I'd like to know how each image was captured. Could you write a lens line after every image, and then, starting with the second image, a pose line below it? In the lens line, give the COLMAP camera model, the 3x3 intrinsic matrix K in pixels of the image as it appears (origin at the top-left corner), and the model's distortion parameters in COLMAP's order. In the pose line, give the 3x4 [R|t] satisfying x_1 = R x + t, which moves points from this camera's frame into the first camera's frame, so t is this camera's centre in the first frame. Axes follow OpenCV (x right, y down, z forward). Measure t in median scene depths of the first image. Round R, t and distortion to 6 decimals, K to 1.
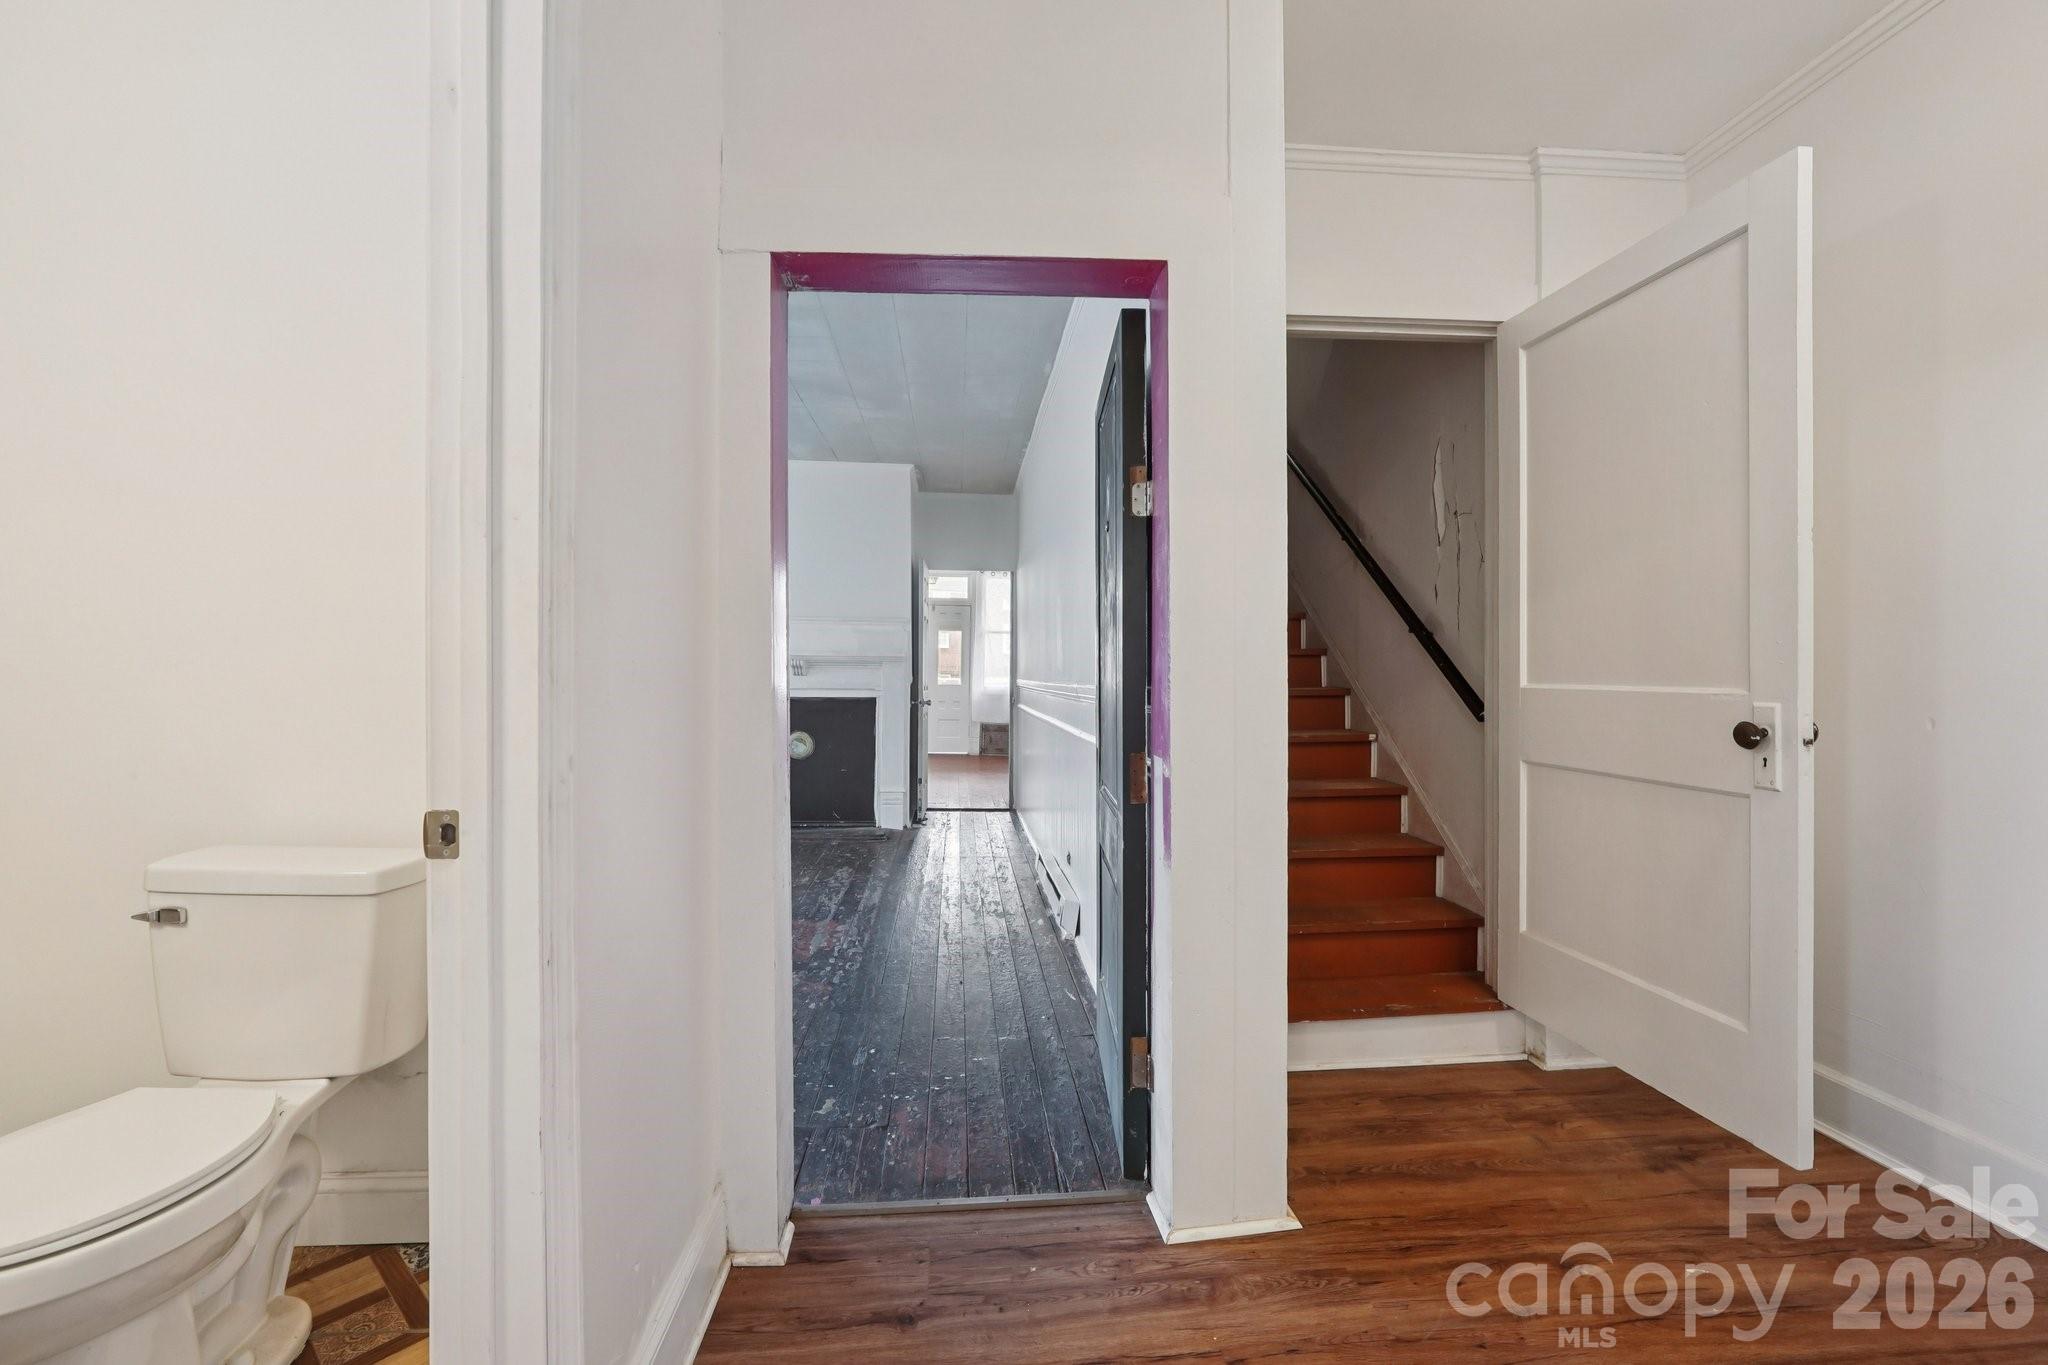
lens RADIAL K [[883.1, 0, 1022.0], [0, 883.1, 672.9], [0, 0, 1]] dist [-0.018823, 0.009235]
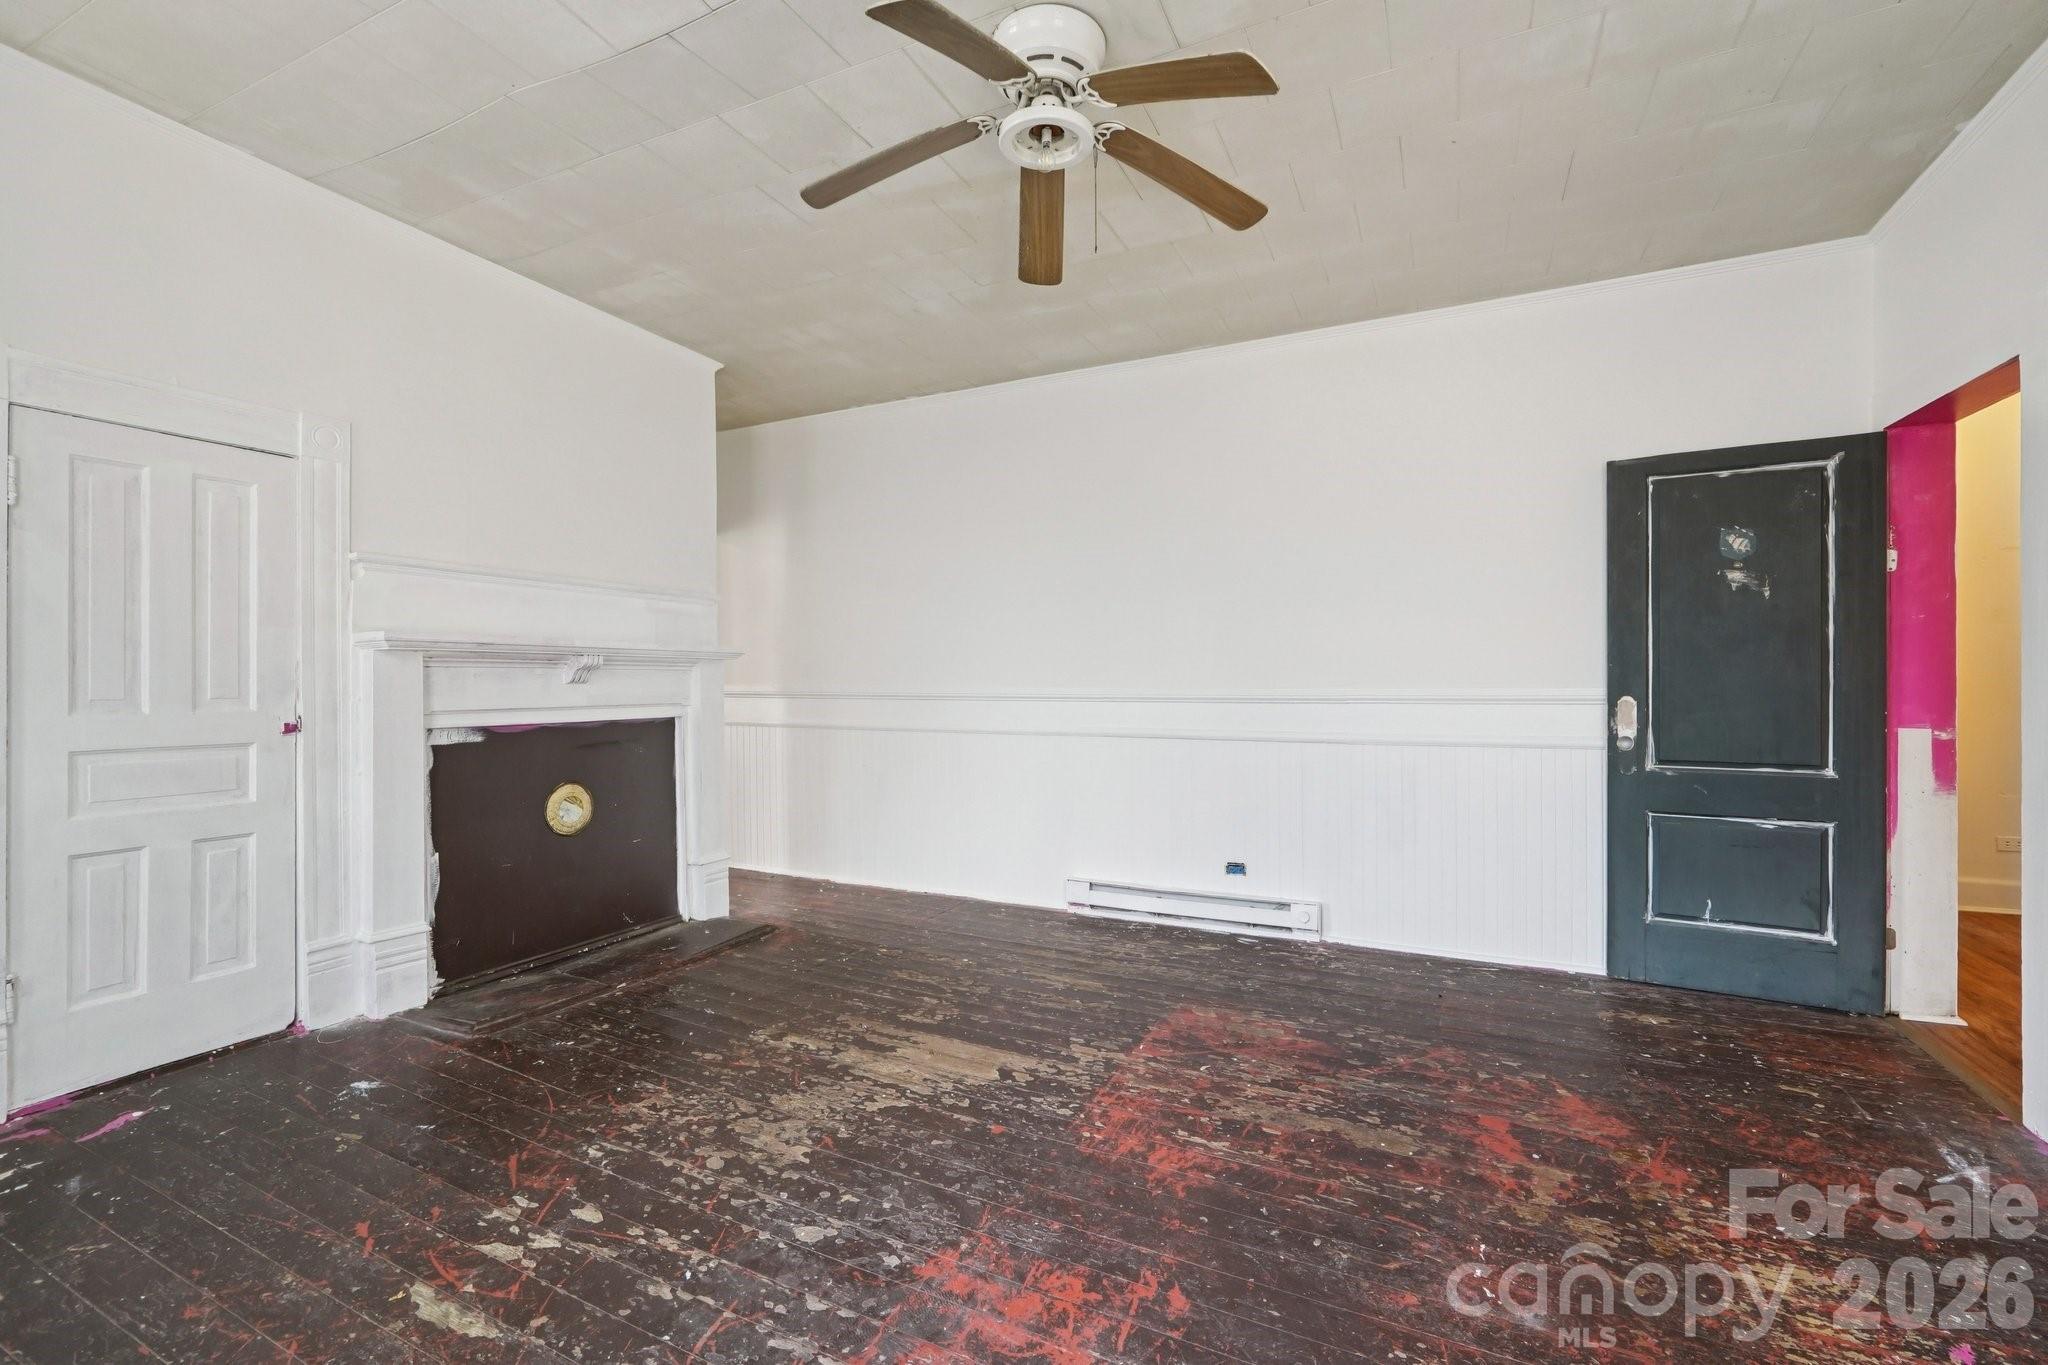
lens RADIAL K [[883.1, 0, 1022.0], [0, 883.1, 672.9], [0, 0, 1]] dist [-0.018823, 0.009235]
pose [[0.496714, 0.003475, 0.867907, -0.591501], [0.001592, 0.999987, -0.004915, -0.000316], [-0.867913, 0.003823, 0.496702, 0.477760]]
